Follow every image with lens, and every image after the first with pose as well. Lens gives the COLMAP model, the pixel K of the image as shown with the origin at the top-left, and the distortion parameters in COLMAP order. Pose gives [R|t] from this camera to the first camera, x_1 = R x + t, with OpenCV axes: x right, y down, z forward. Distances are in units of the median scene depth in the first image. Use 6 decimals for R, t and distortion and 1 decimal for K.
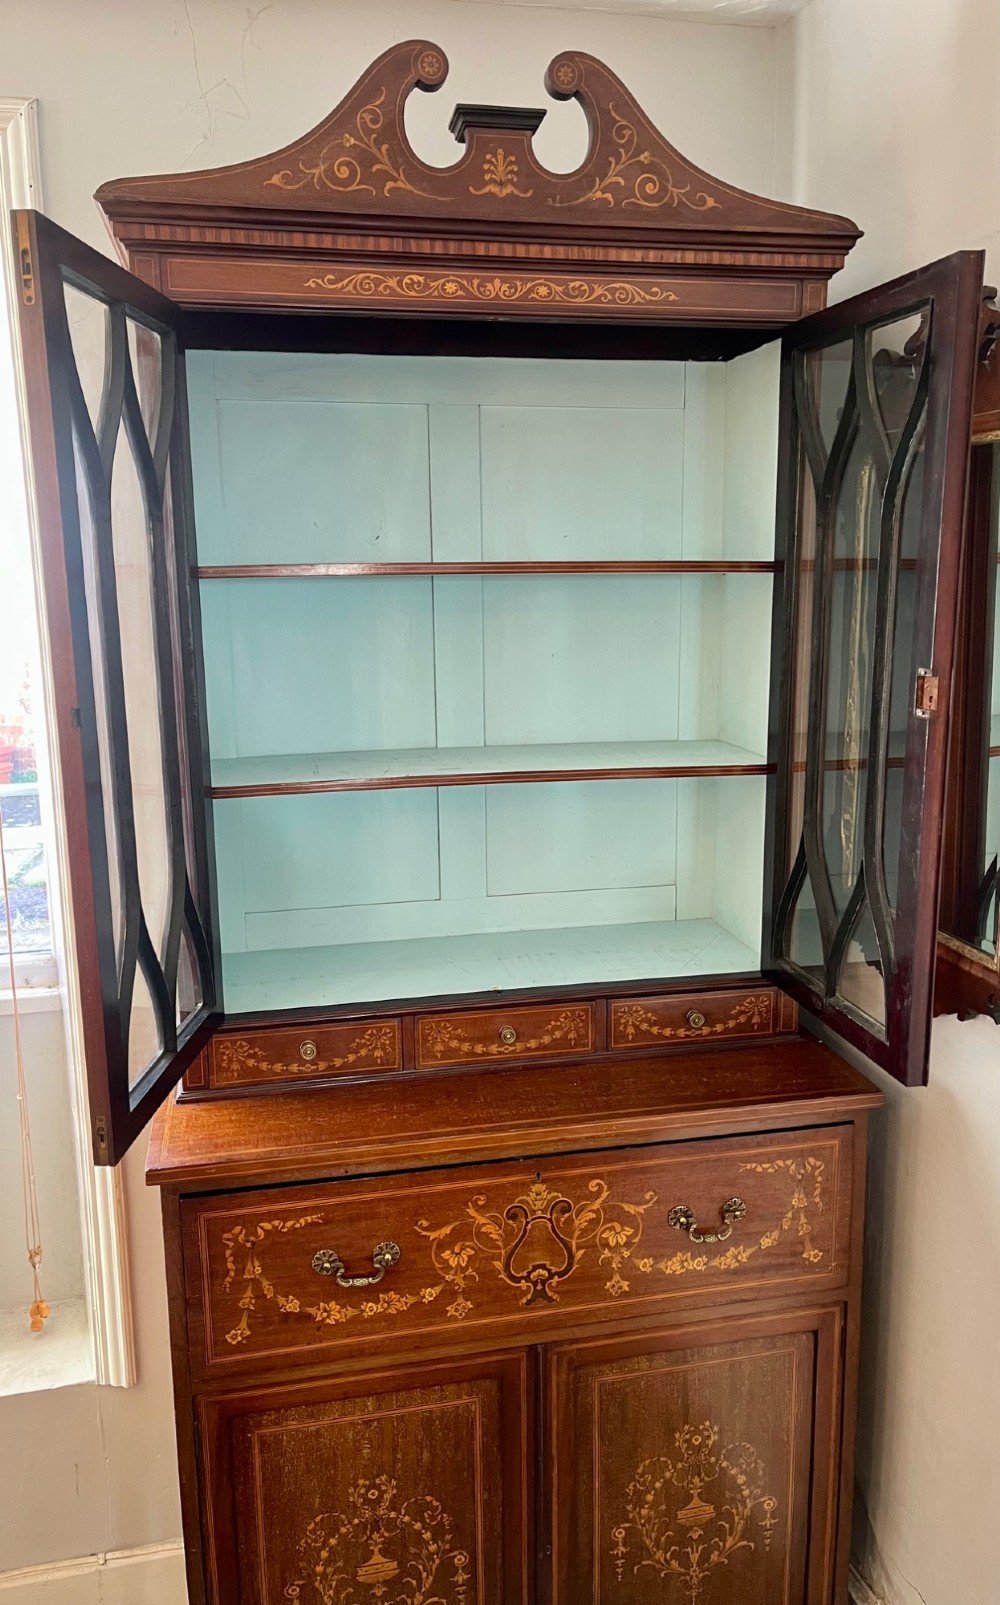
lens RADIAL K [[1213.7, 0, 509.0], [0, 1213.7, 801.2], [0, 0, 1]] dist [0.069743, -0.088625]
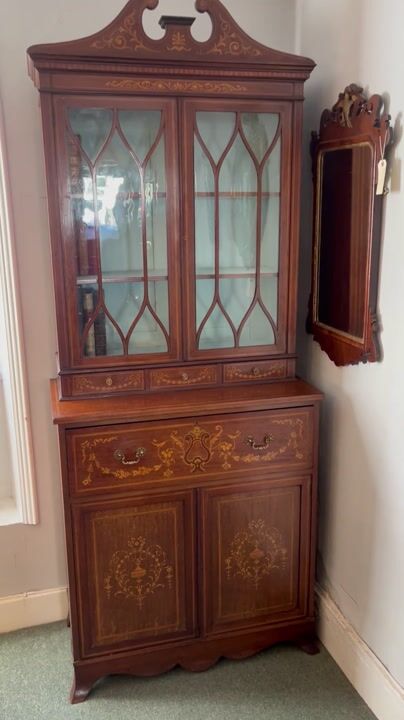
lens RADIAL K [[616.3, 0, 202.0], [0, 616.3, 360.0], [0, 0, 1]] dist [0.098762, -0.162148]
pose [[0.999040, -0.012247, 0.042057, -0.020282], [0.010044, 0.998586, 0.052197, 0.094170], [-0.042637, -0.051724, 0.997751, -0.351988]]
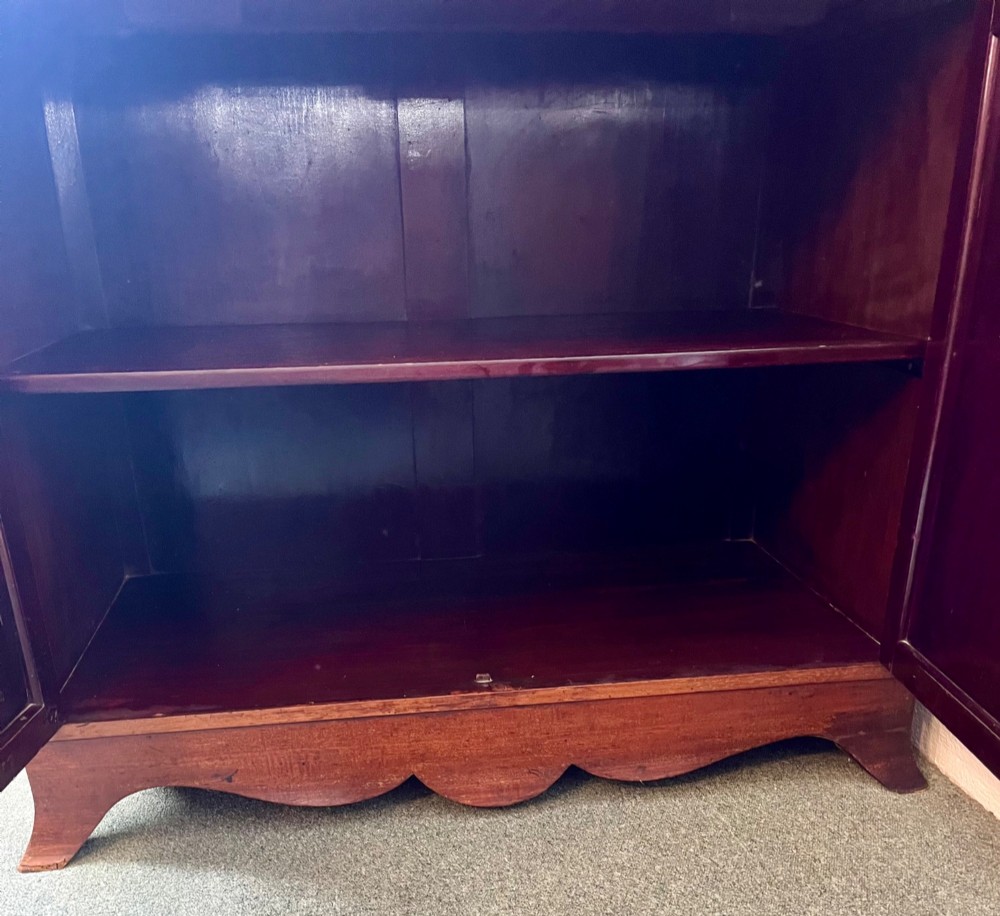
lens RADIAL K [[1014.1, 0, 494.1], [0, 1014.1, 667.7], [0, 0, 1]] dist [0.045515, -0.009770]
pose [[0.996973, 0.025217, -0.073544, 0.078064], [-0.007511, 0.972753, 0.231721, 0.664676], [0.077383, -0.230467, 0.969998, 0.459466]]
